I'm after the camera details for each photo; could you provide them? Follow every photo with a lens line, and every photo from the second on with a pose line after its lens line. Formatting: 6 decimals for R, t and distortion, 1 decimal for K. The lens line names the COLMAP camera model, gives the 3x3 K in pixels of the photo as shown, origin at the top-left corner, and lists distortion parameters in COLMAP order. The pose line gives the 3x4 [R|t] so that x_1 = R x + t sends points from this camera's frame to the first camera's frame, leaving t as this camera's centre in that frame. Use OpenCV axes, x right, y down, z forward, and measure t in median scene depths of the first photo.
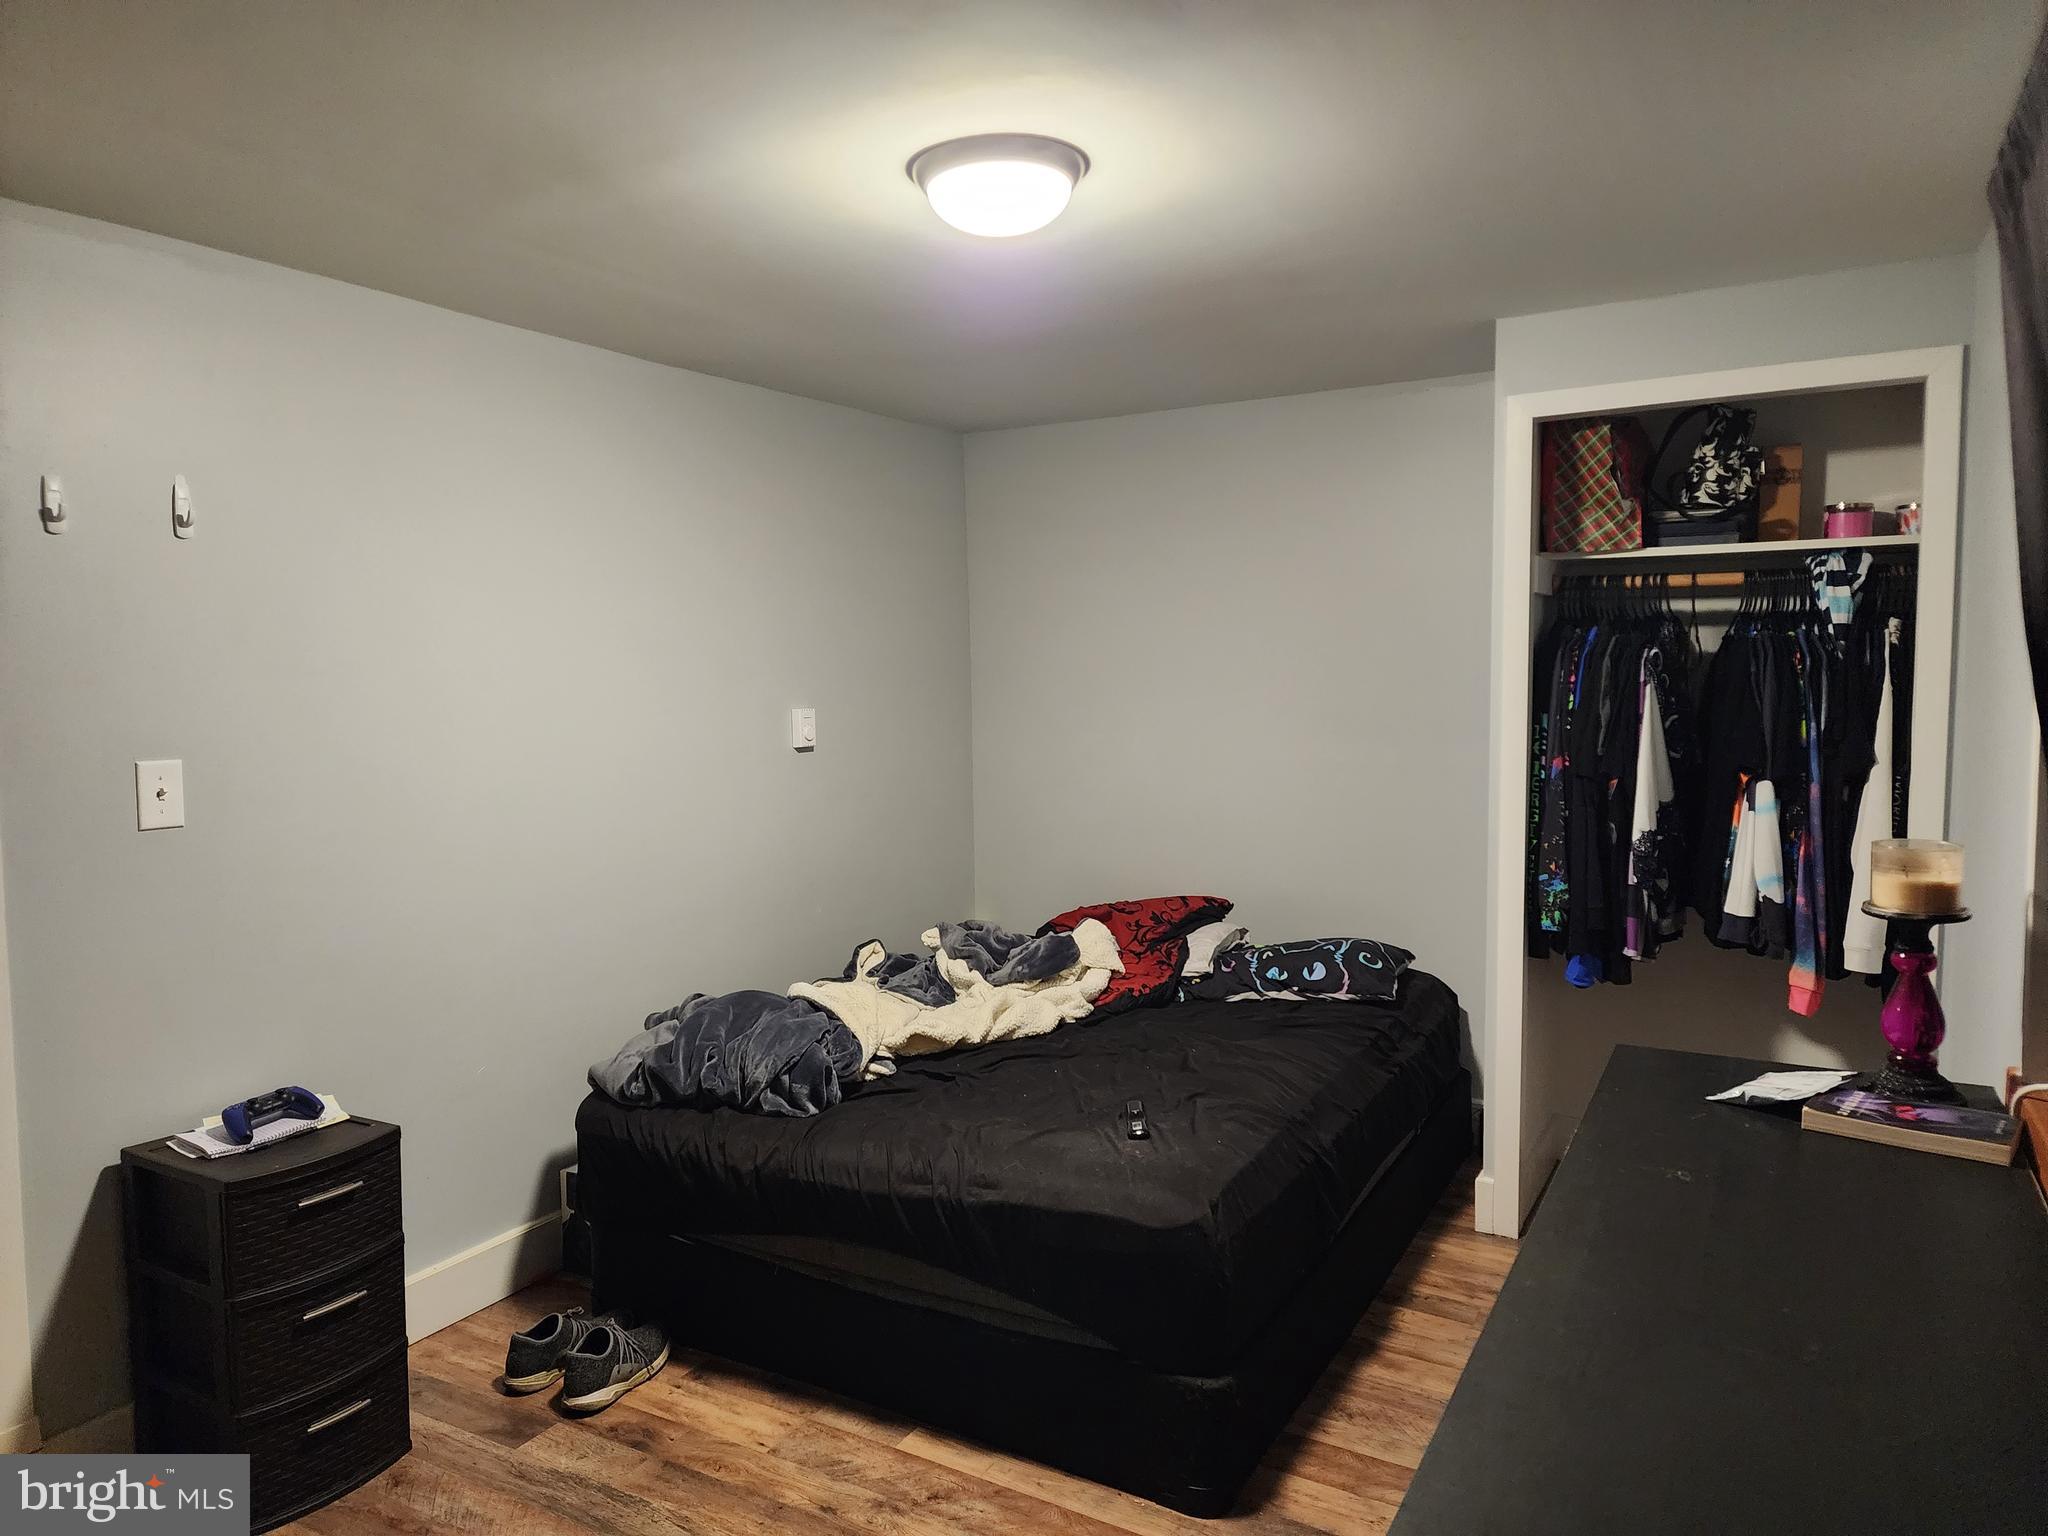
lens RADIAL K [[1354.5, 0, 1015.4], [0, 1354.5, 761.5], [0, 0, 1]] dist [0.075943, -0.075277]
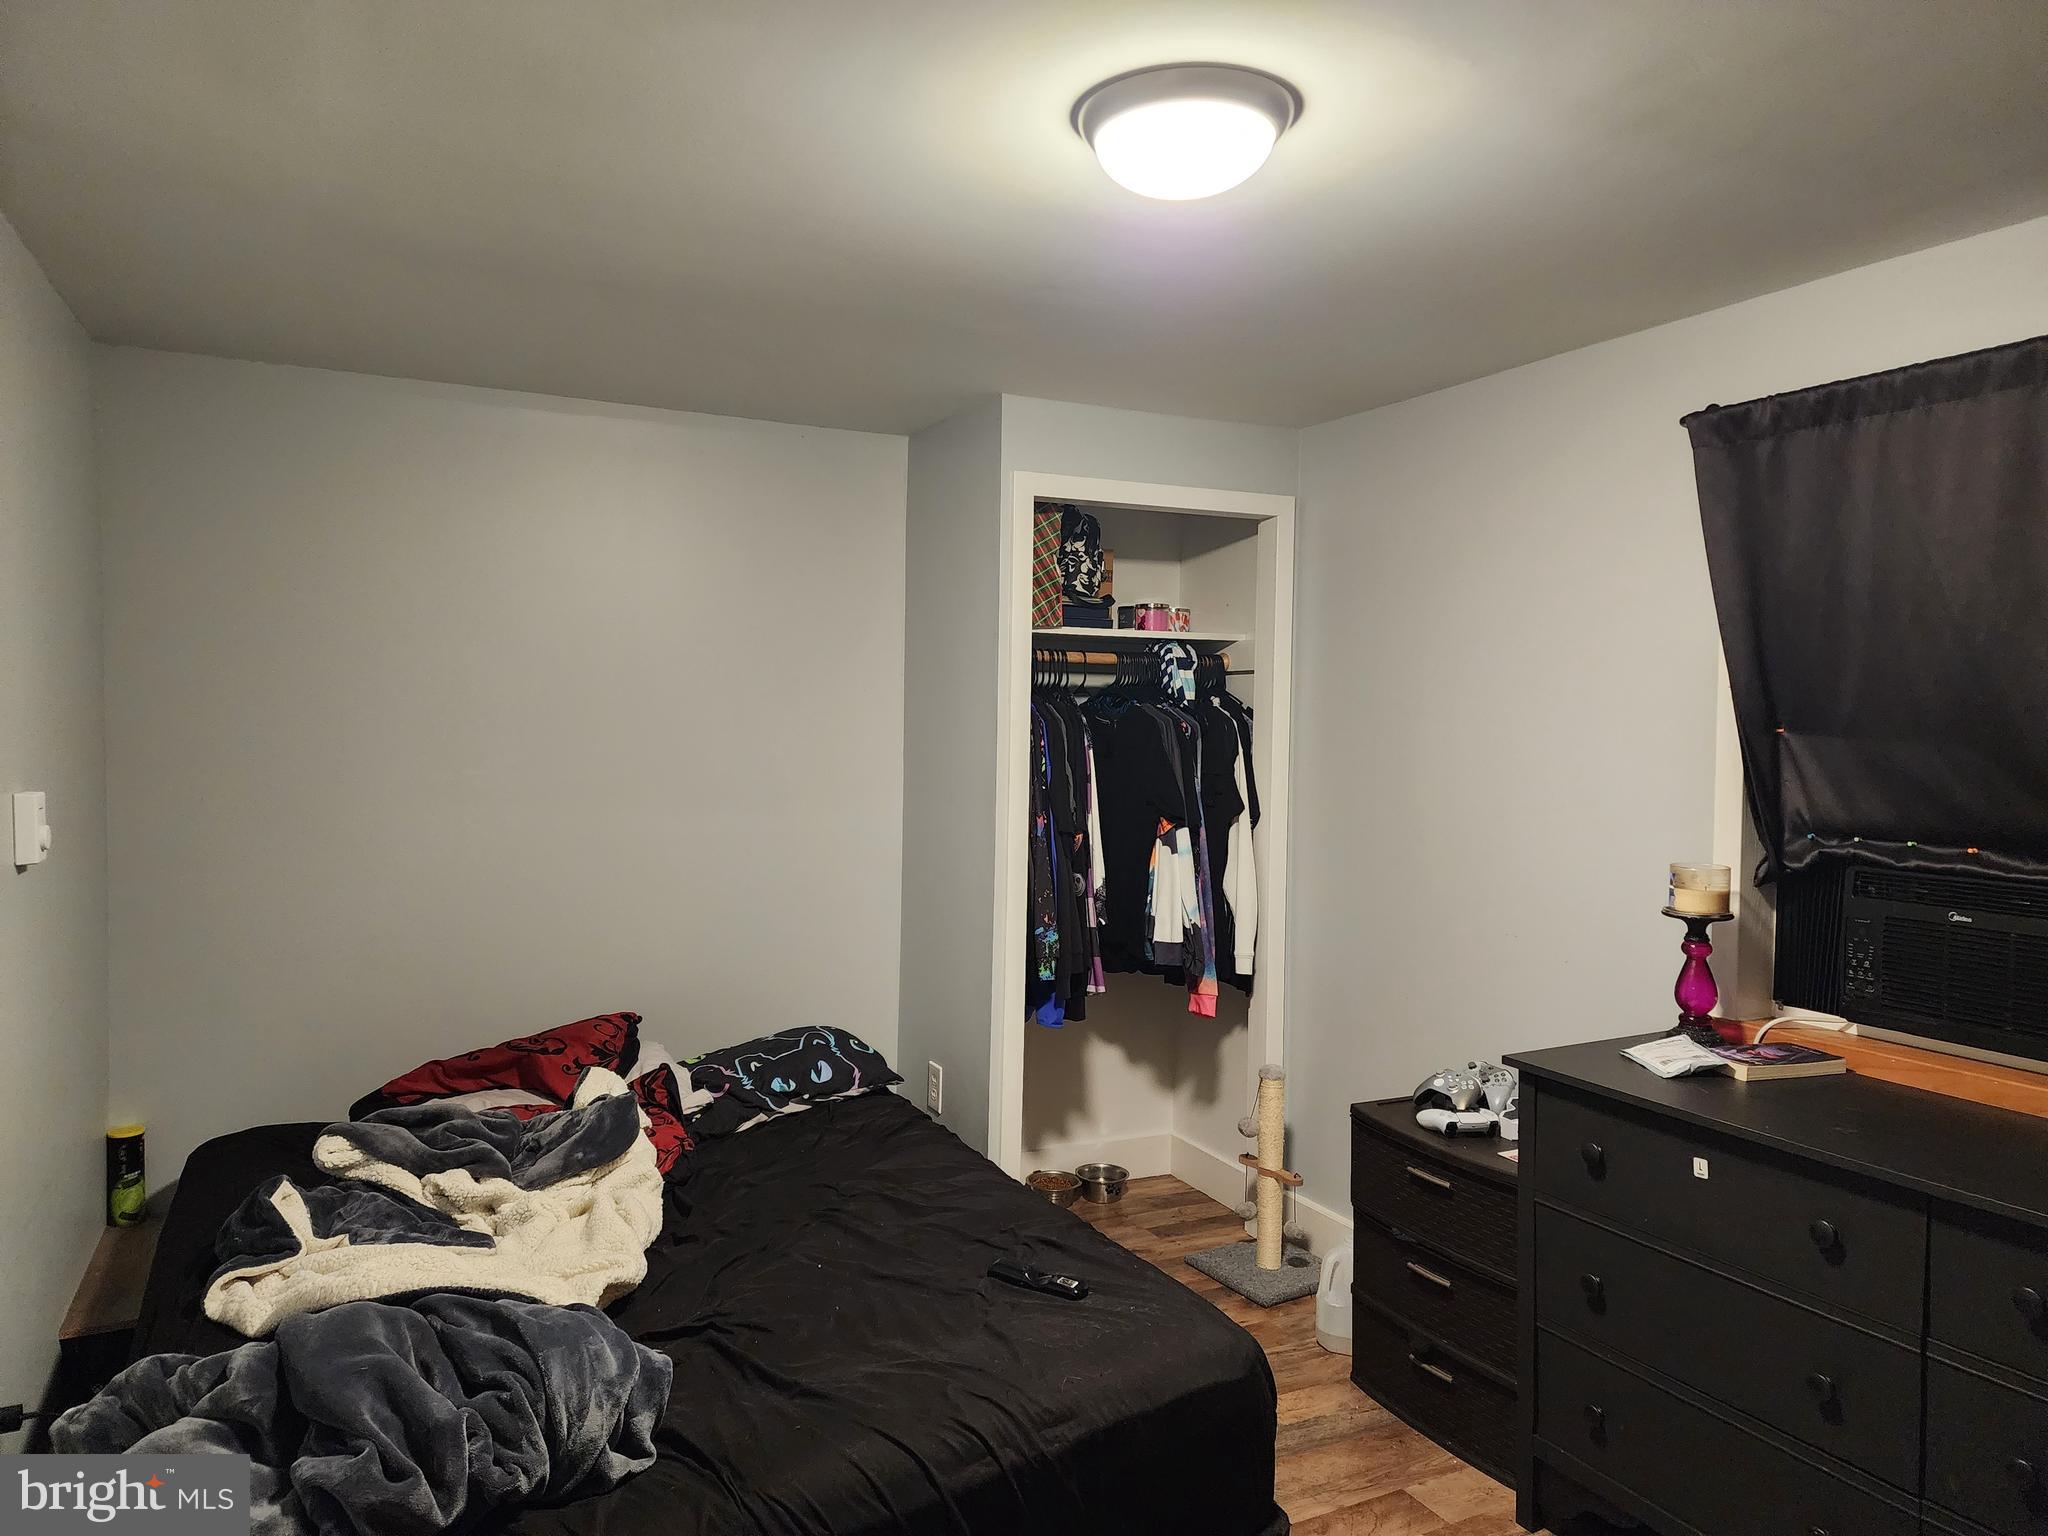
lens RADIAL K [[1351.2, 0, 1022.0], [0, 1351.2, 775.1], [0, 0, 1]] dist [0.220003, -0.324306]
pose [[0.543529, -0.020280, 0.839145, -0.499720], [0.048834, 0.998779, -0.007492, -0.028280], [-0.837968, 0.045051, 0.543856, 0.438137]]
